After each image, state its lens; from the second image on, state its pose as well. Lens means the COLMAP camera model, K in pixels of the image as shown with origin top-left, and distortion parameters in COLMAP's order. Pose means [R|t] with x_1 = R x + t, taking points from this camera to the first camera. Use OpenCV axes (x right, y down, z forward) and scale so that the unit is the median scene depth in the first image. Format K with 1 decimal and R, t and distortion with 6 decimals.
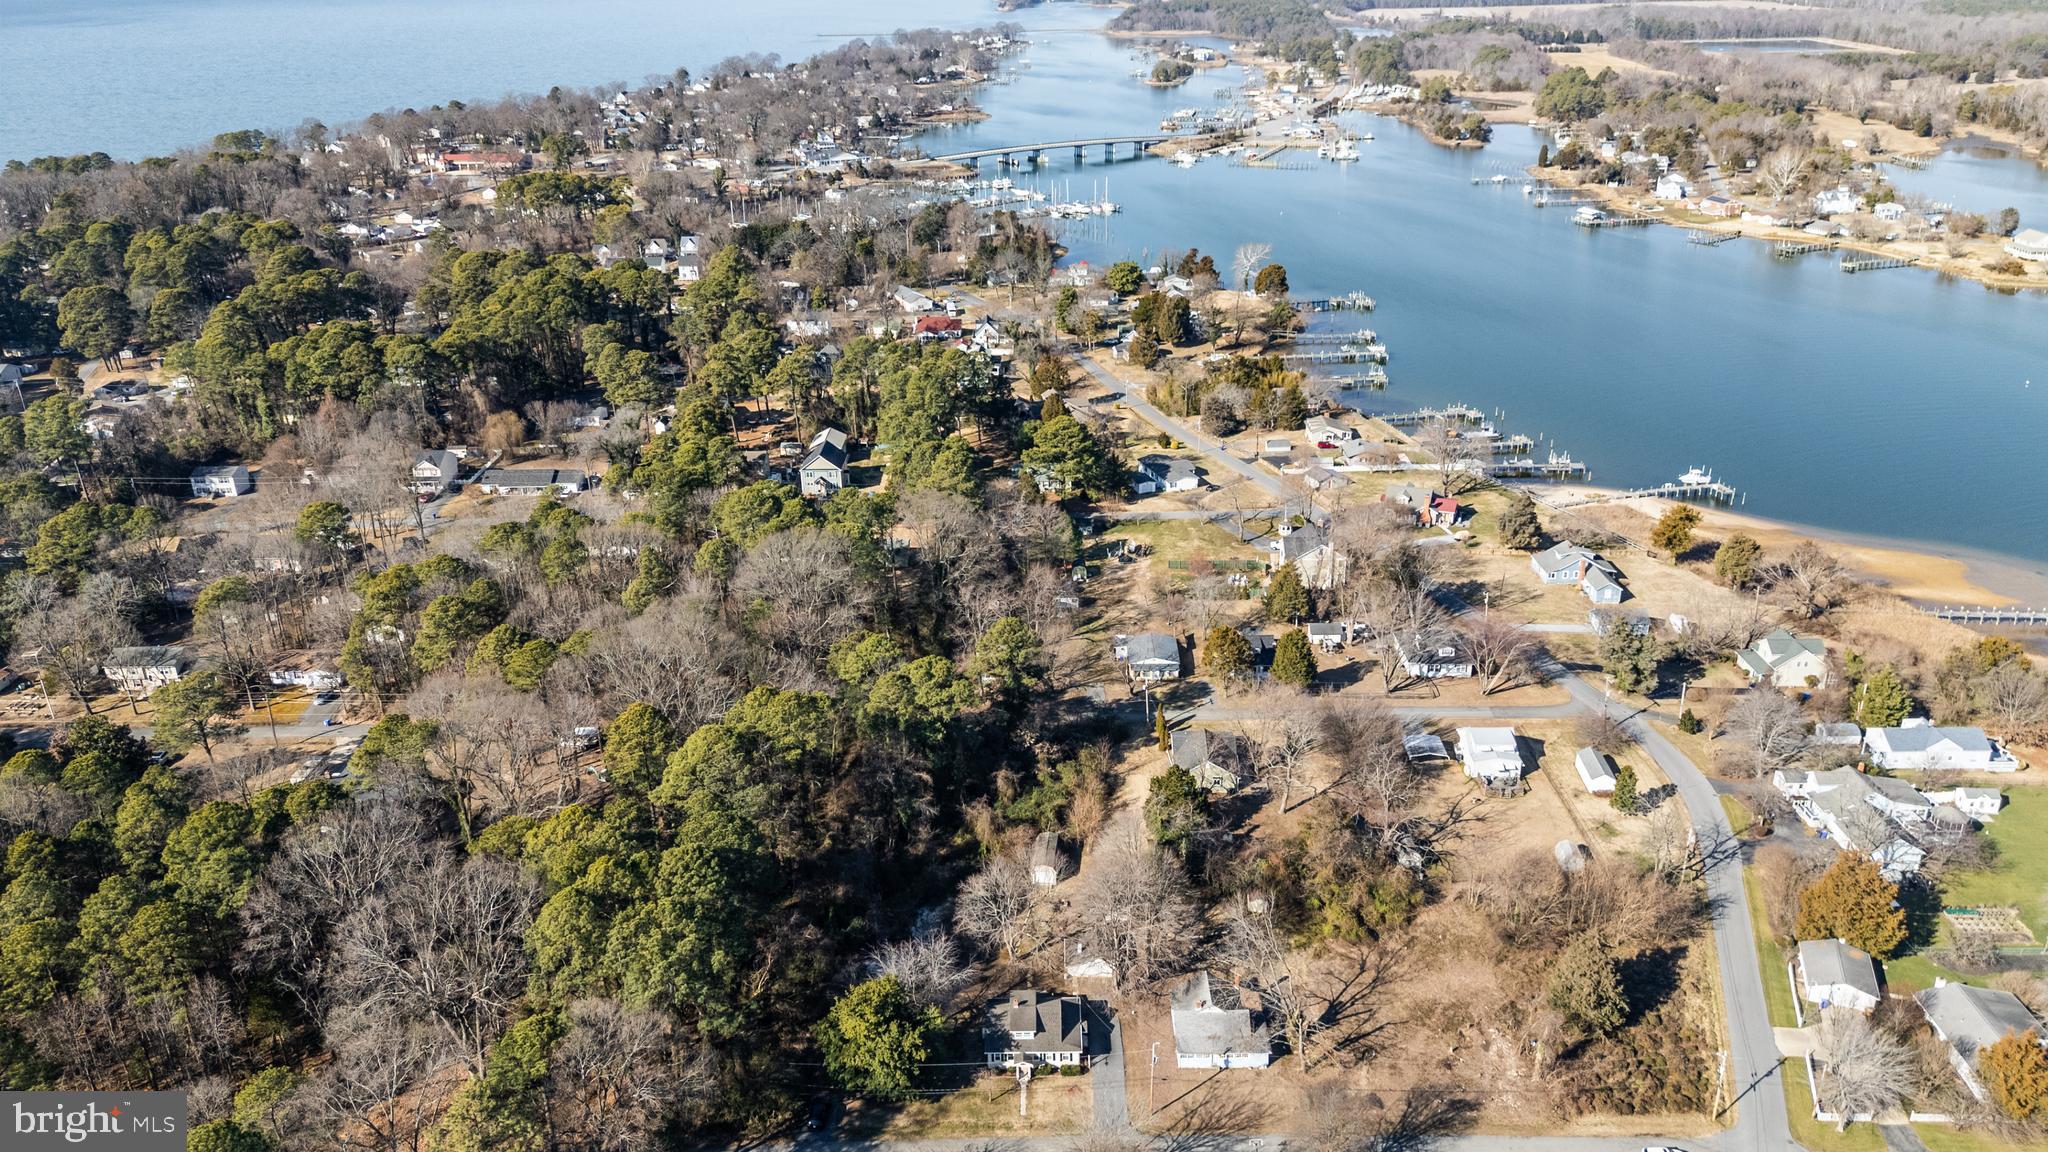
lens RADIAL K [[1514.6, 0, 1032.6], [0, 1514.6, 571.2], [0, 0, 1]] dist [0.108202, -0.130881]
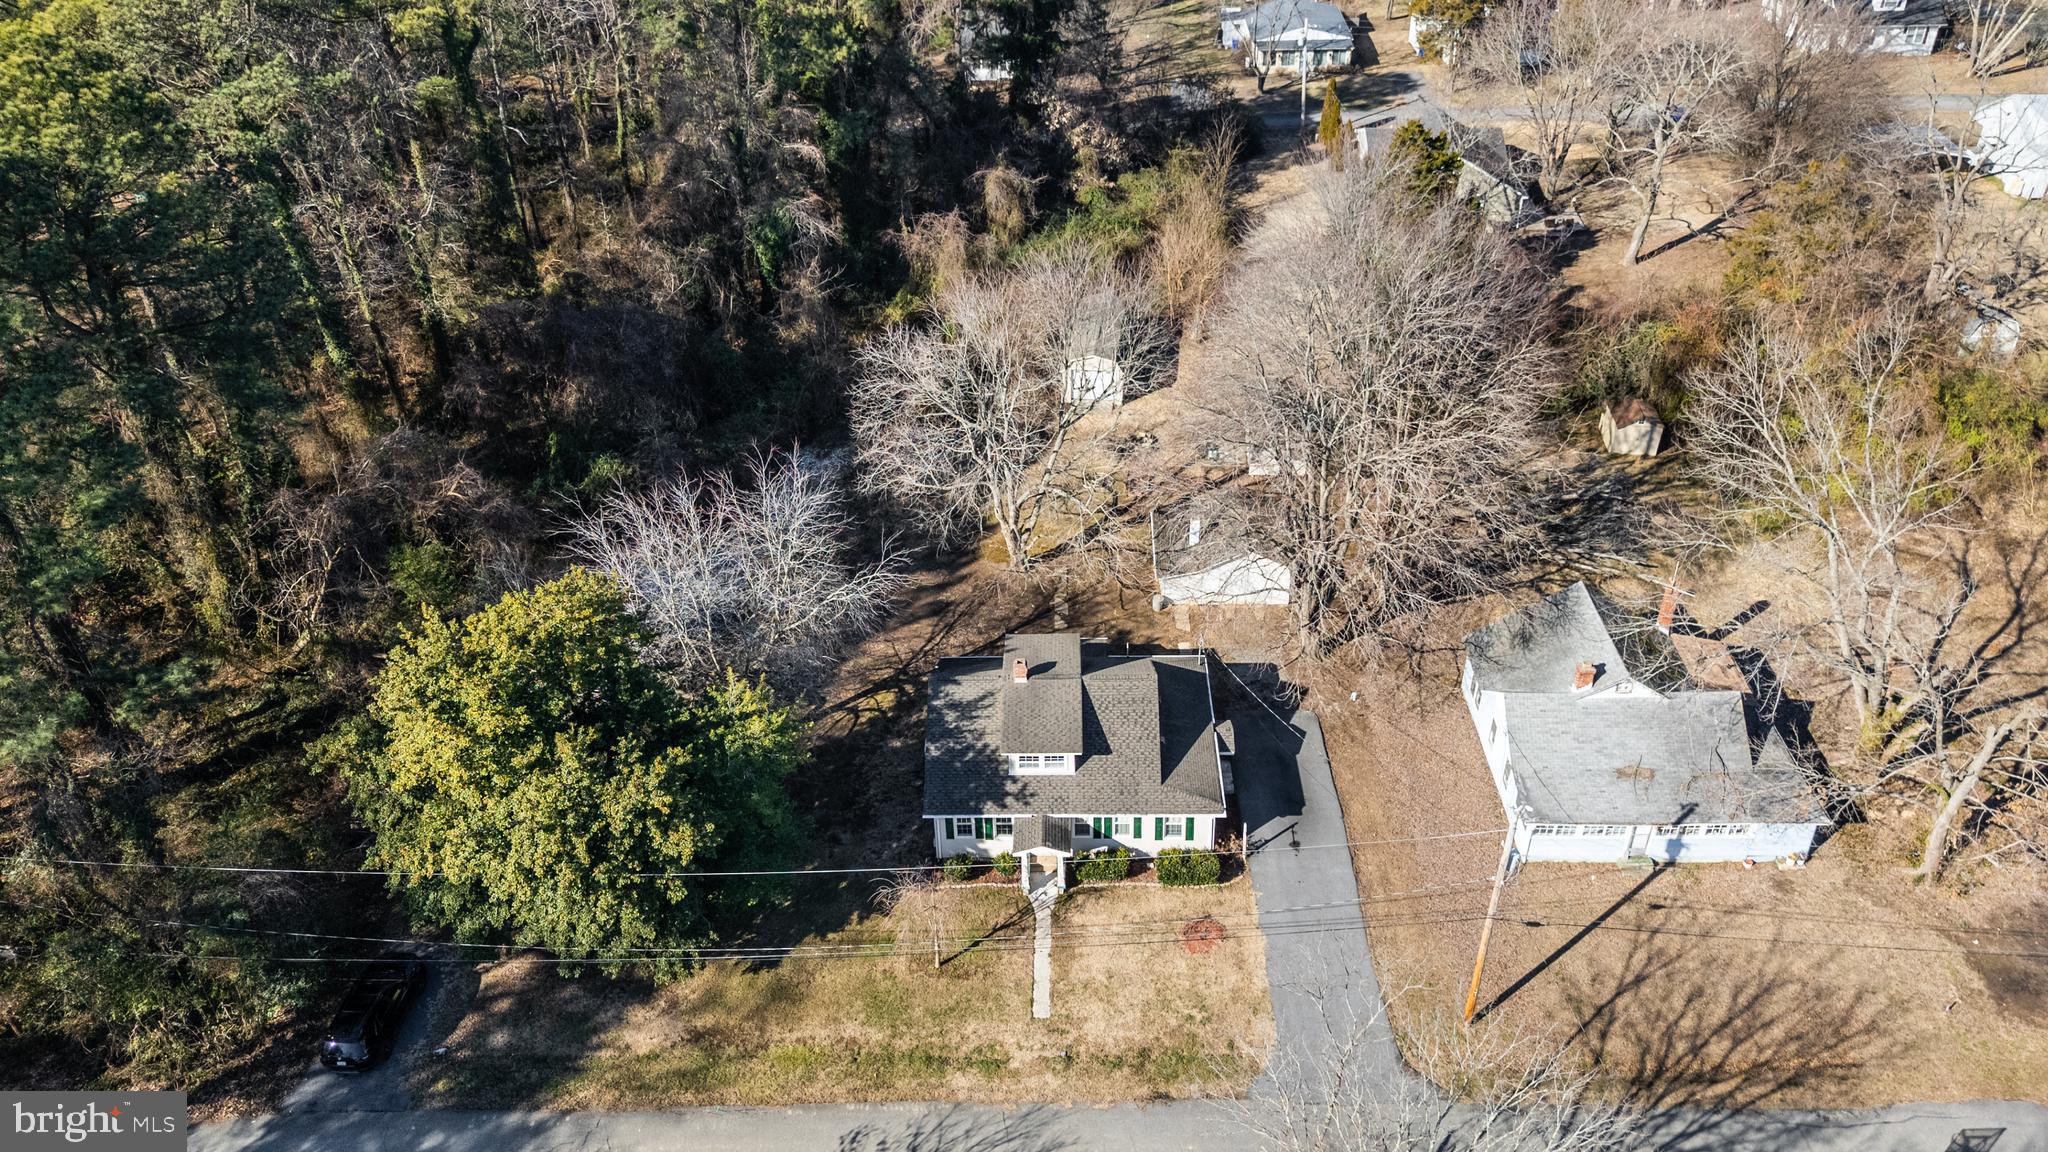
lens RADIAL K [[1513.2, 0, 1035.0], [0, 1513.2, 570.5], [0, 0, 1]] dist [0.075162, -0.059955]
pose [[0.999894, 0.003087, -0.014211, -0.002892], [-0.000073, 0.978270, 0.207336, 0.173271], [0.014542, -0.207313, 0.978167, 0.611313]]
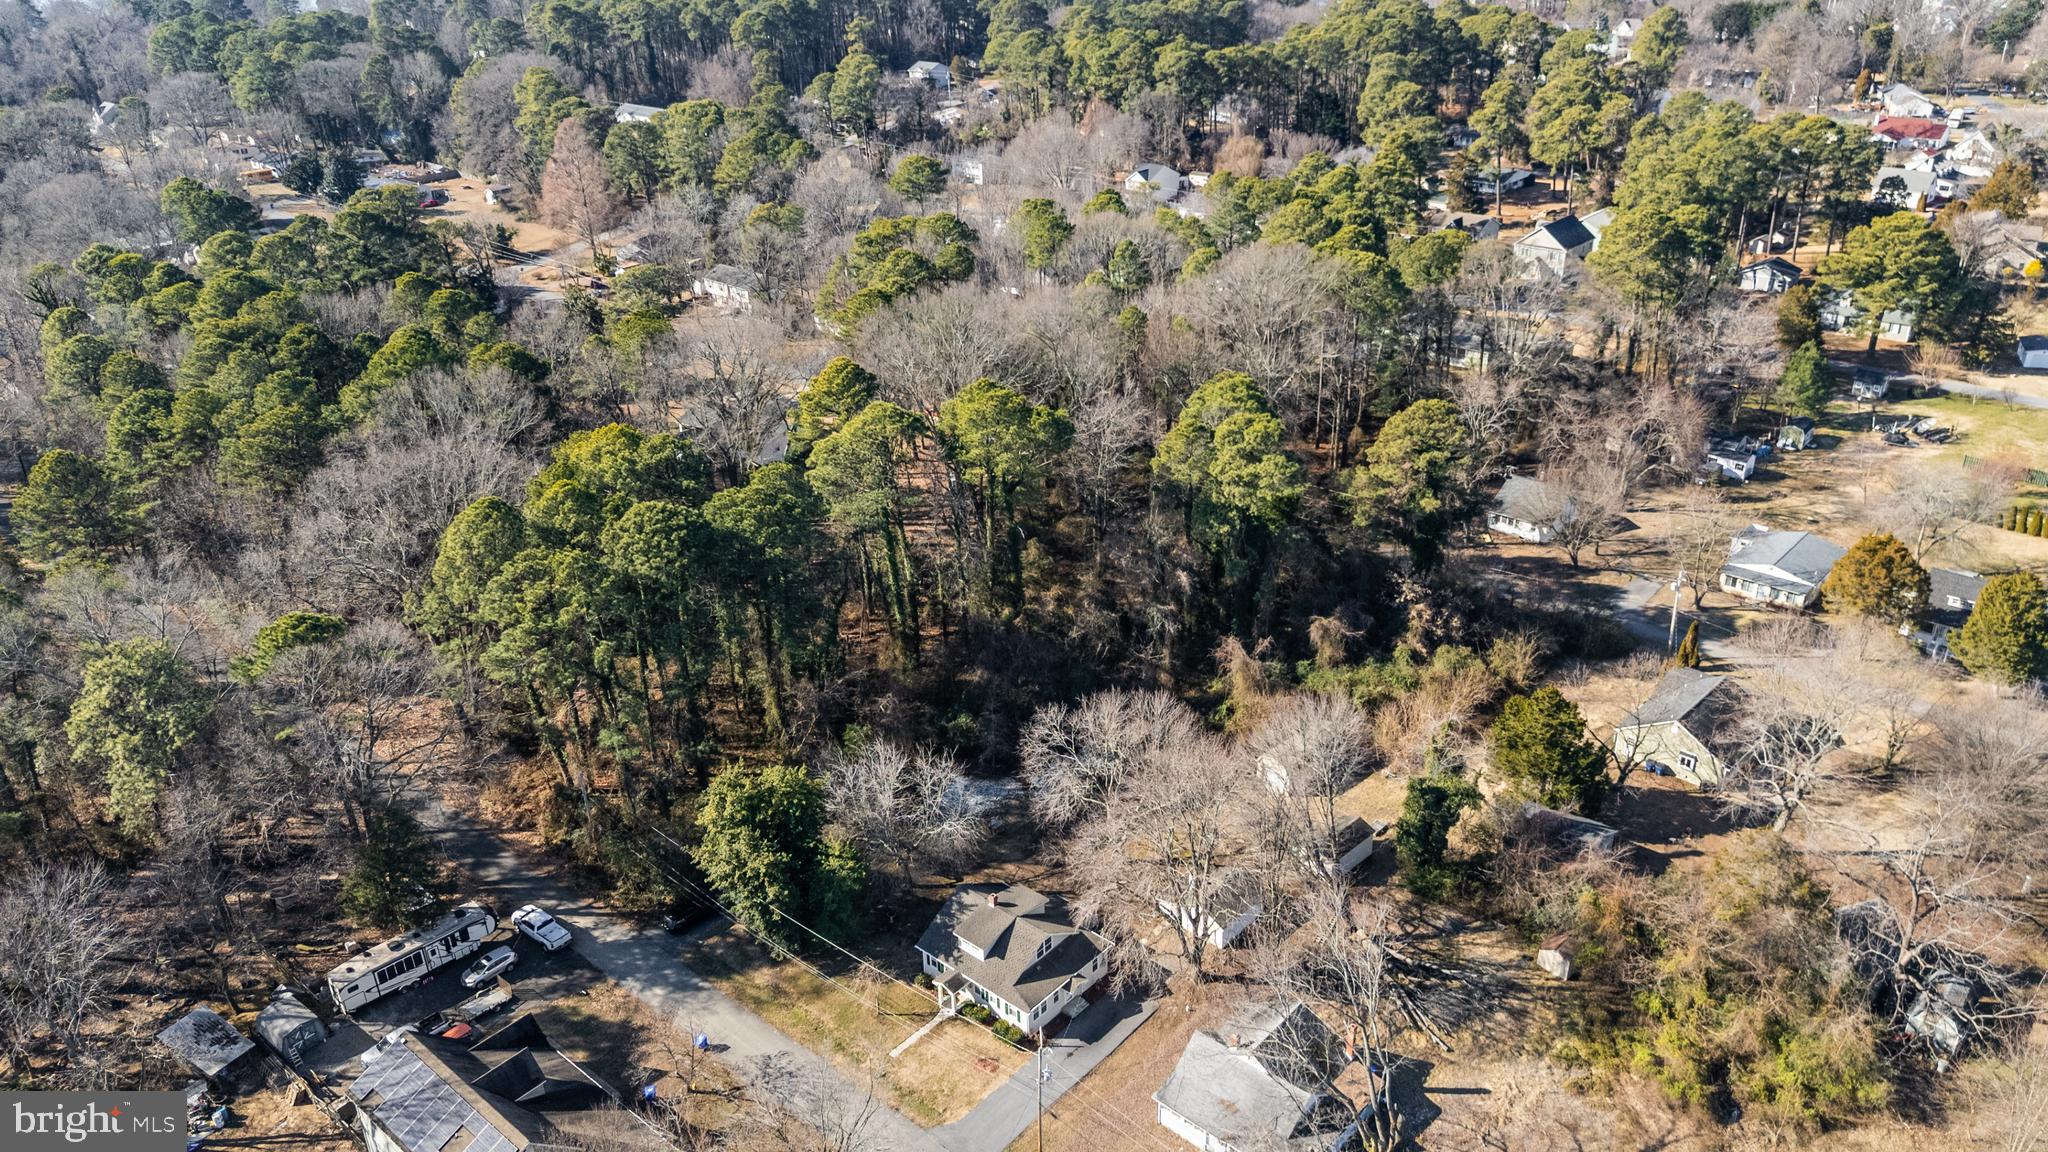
lens RADIAL K [[1514.6, 0, 1032.6], [0, 1514.6, 571.2], [0, 0, 1]] dist [0.108202, -0.130881]
pose [[0.750849, 0.290404, -0.593204, 0.298074], [-0.242351, 0.956641, 0.161568, 0.042639], [0.614403, 0.022451, 0.788673, 0.456839]]
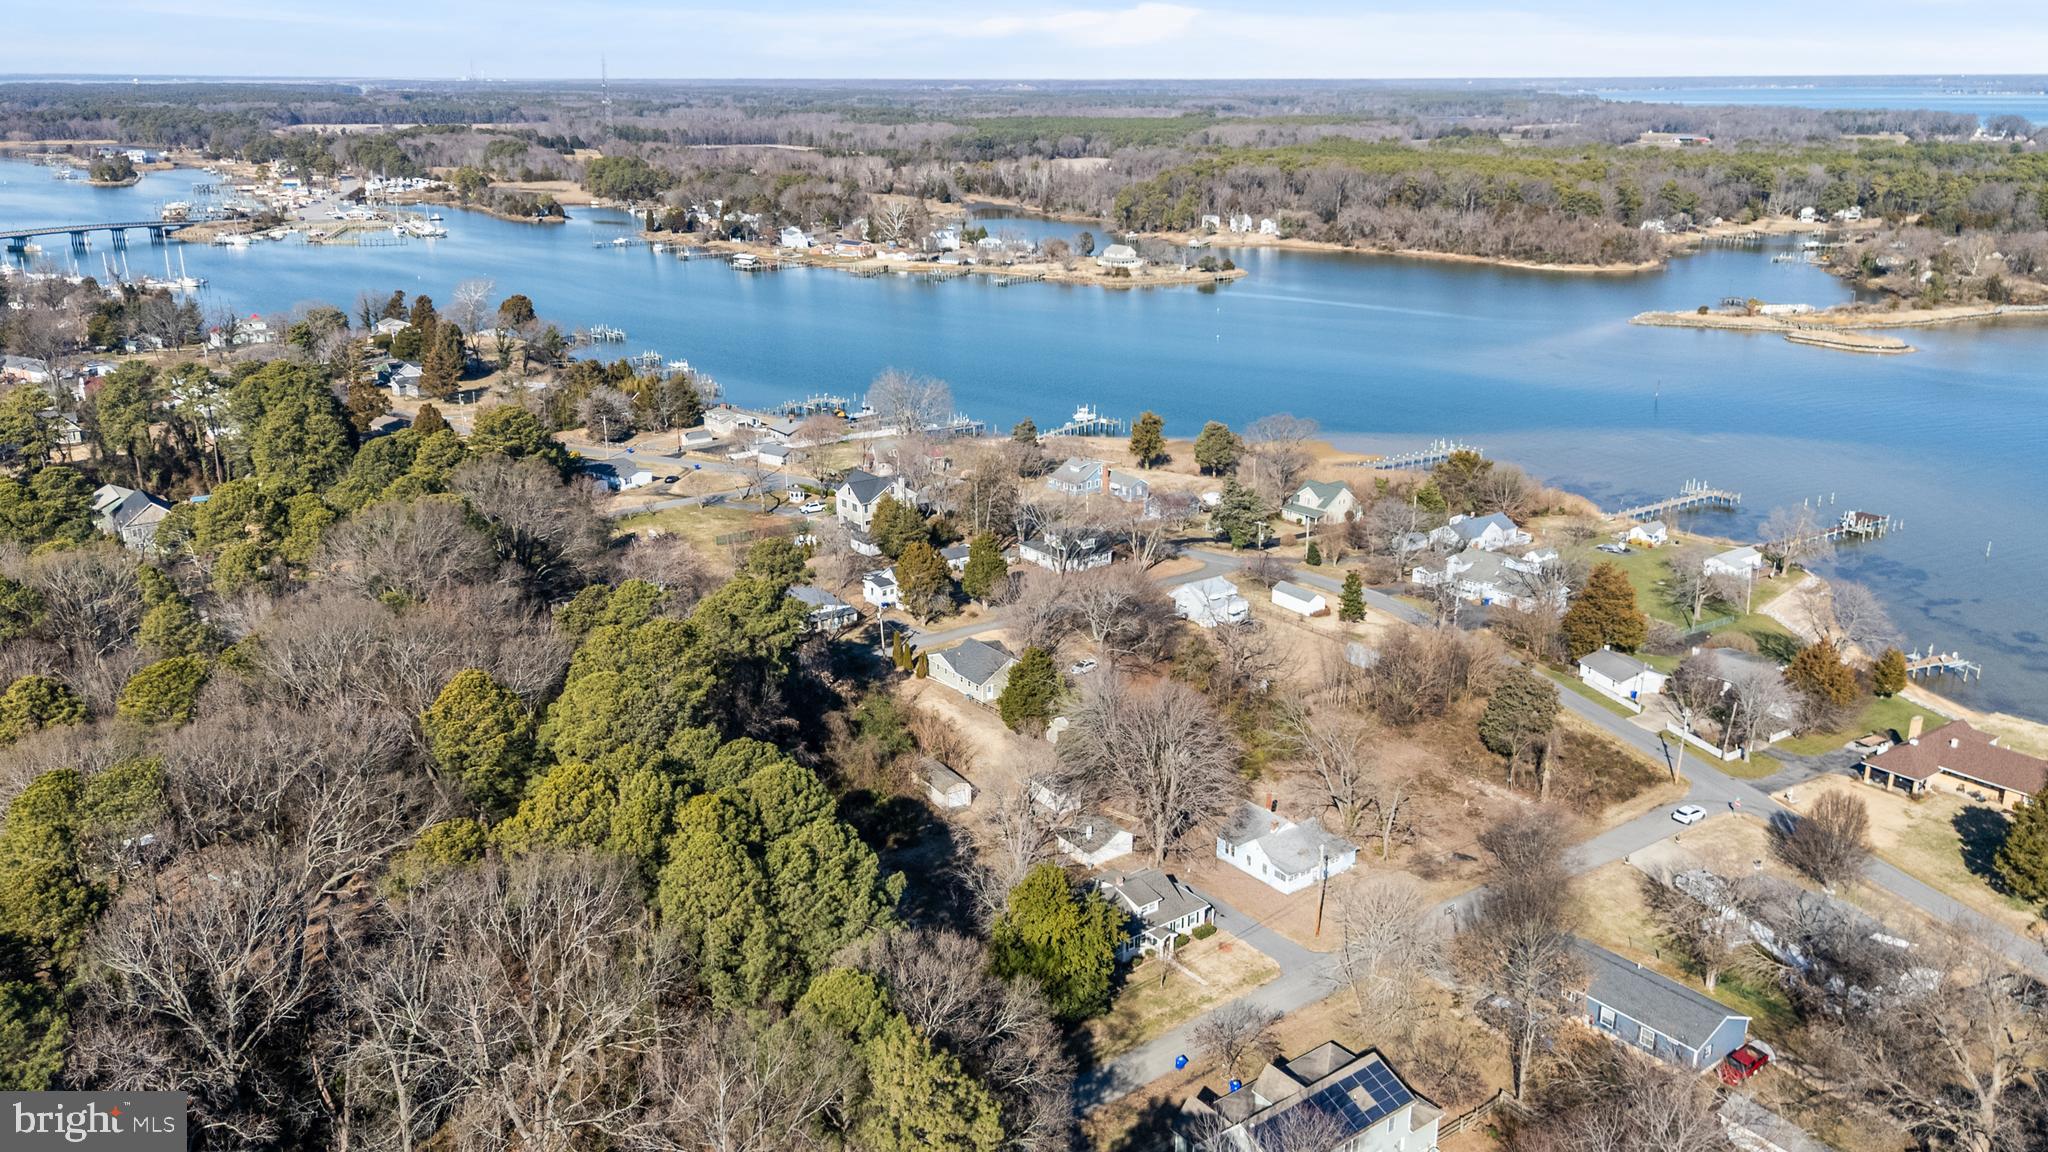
lens RADIAL K [[1584.8, 0, 1036.1], [0, 1584.8, 572.6], [0, 0, 1]] dist [0.095825, -0.098804]
pose [[0.790745, -0.164545, 0.589616, -0.472399], [0.220382, 0.975132, -0.023428, 0.115637], [-0.571099, 0.148467, 0.807344, 0.270202]]
